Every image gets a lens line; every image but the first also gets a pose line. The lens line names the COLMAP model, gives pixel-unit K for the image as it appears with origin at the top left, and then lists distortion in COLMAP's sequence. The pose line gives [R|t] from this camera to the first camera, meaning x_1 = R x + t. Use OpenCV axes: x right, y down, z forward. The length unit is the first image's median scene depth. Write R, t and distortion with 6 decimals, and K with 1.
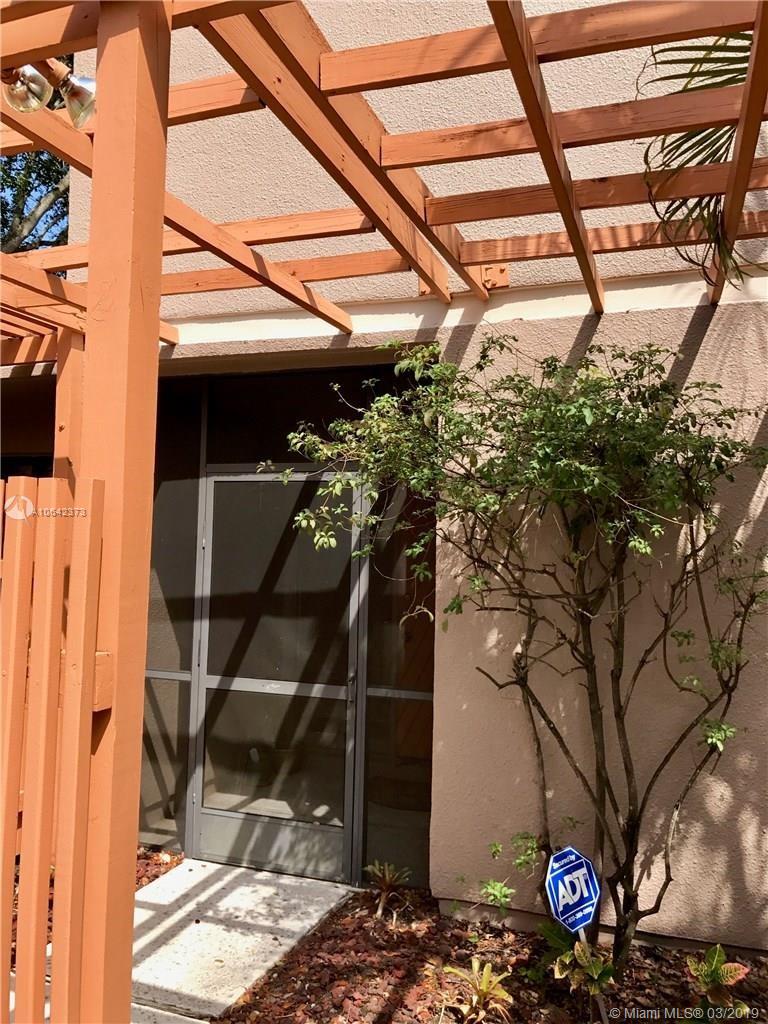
lens RADIAL K [[853.9, 0, 381.6], [0, 853.9, 519.2], [0, 0, 1]] dist [0.058238, -0.059461]
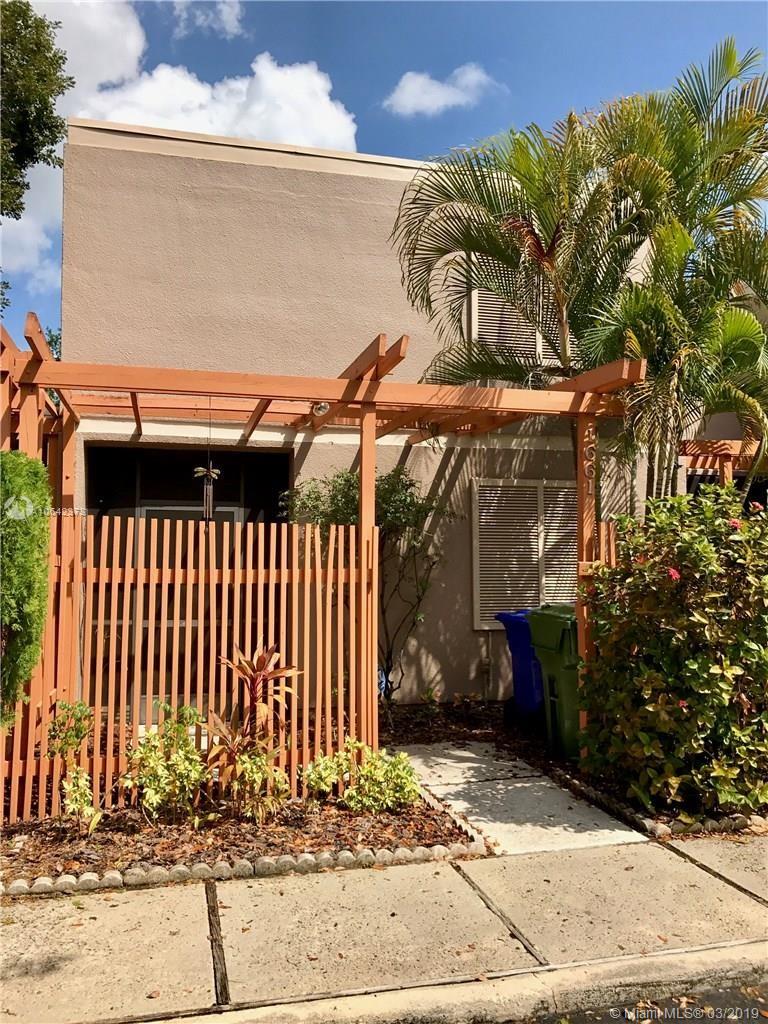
lens RADIAL K [[853.9, 0, 384.2], [0, 853.9, 508.1], [0, 0, 1]] dist [0.058238, -0.059461]
pose [[0.825687, 0.021275, 0.563727, -1.067408], [-0.008715, 0.999650, -0.024963, -0.010853], [-0.564061, 0.015699, 0.825584, -0.987584]]
